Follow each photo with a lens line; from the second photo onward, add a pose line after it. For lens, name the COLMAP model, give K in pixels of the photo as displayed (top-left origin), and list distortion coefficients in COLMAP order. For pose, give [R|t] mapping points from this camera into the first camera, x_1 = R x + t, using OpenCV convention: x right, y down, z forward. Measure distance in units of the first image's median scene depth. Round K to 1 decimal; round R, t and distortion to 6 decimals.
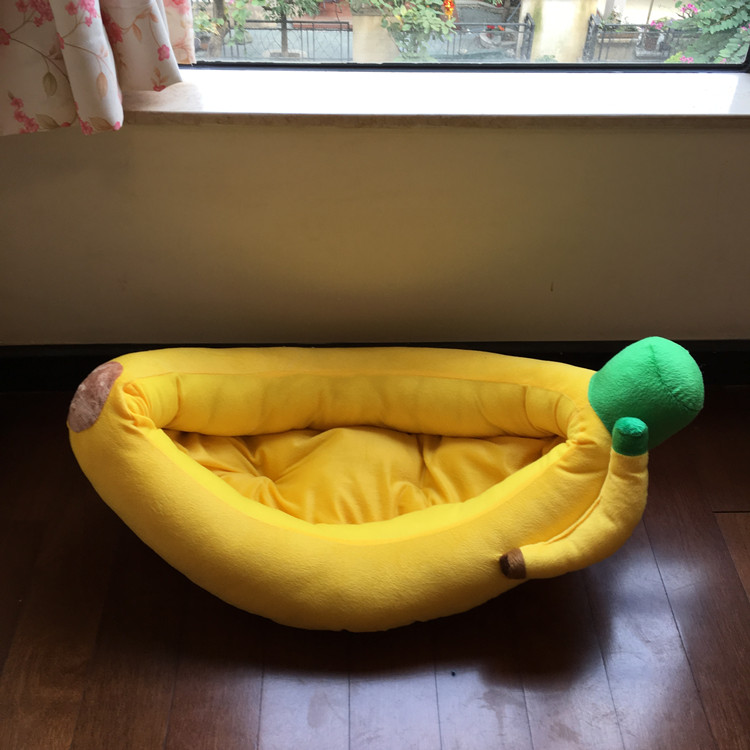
lens RADIAL K [[869.5, 0, 375.0], [0, 869.5, 375.0], [0, 0, 1]] dist [0.062702, -0.033301]
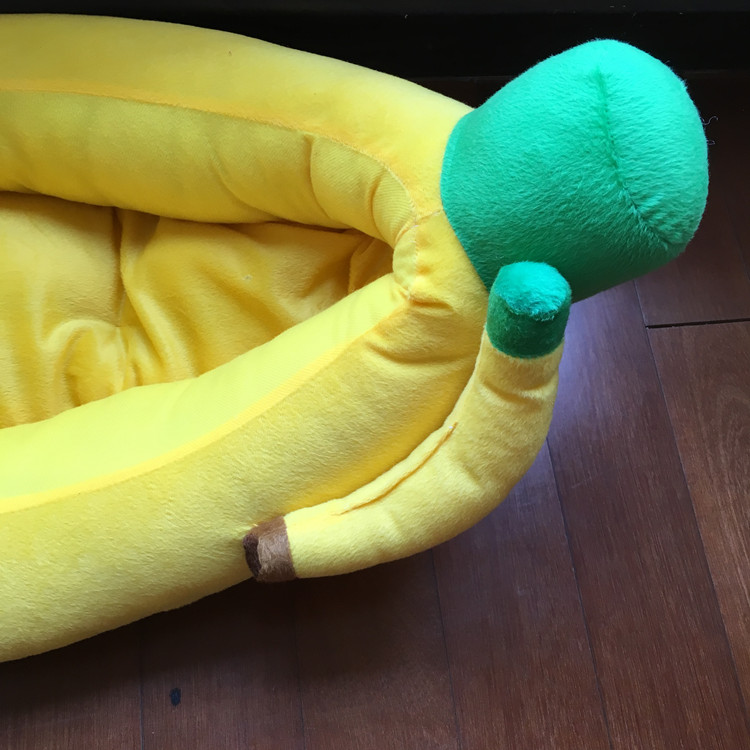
lens RADIAL K [[869.5, 0, 375.0], [0, 869.5, 375.0], [0, 0, 1]] dist [0.062702, -0.033301]
pose [[0.989754, -0.052715, 0.132695, 0.121466], [-0.010949, 0.898593, 0.438646, -0.064868], [-0.142362, -0.435604, 0.888809, 0.470216]]
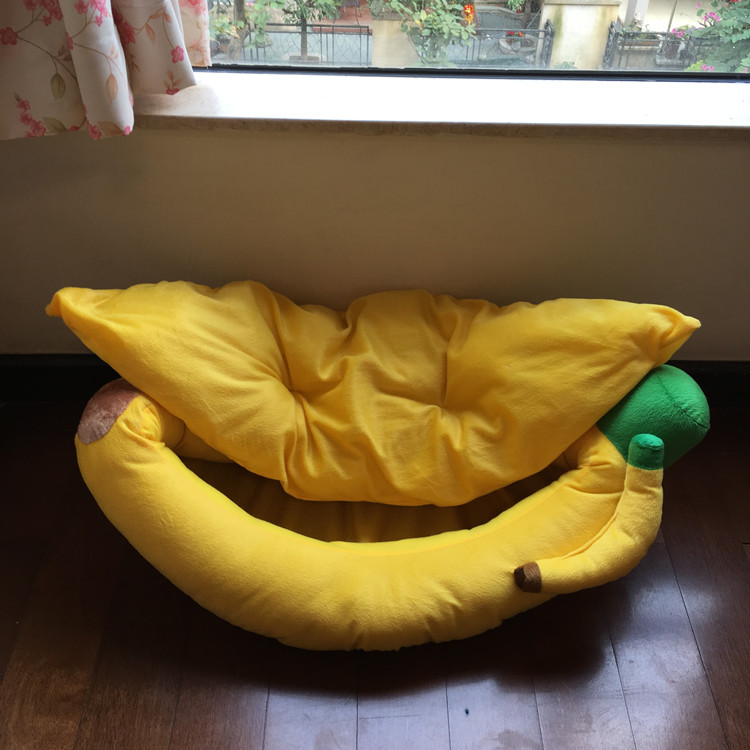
lens RADIAL K [[865.5, 0, 371.0], [0, 865.5, 378.6], [0, 0, 1]] dist [0.054396, -0.023019]
pose [[0.999619, 0.020330, -0.018685, -0.004165], [-0.020309, 0.999793, 0.001316, -0.018037], [0.018707, -0.000936, 0.999825, 0.048729]]
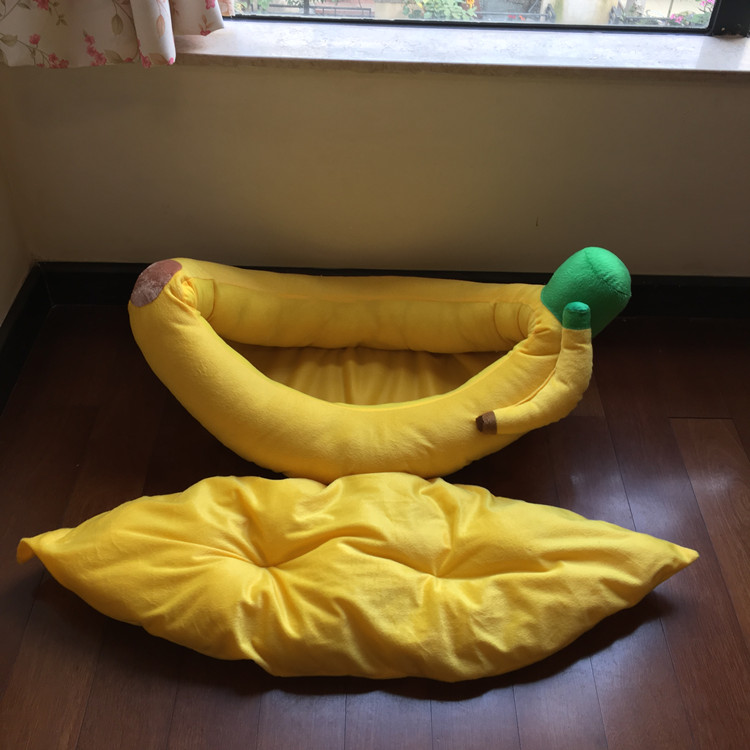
lens RADIAL K [[869.5, 0, 375.0], [0, 869.5, 375.0], [0, 0, 1]] dist [0.062702, -0.033301]
pose [[0.999482, 0.029162, -0.013592, 0.013654], [-0.029022, 0.999524, 0.010437, 0.114523], [0.013890, -0.010037, 0.999853, -0.187691]]
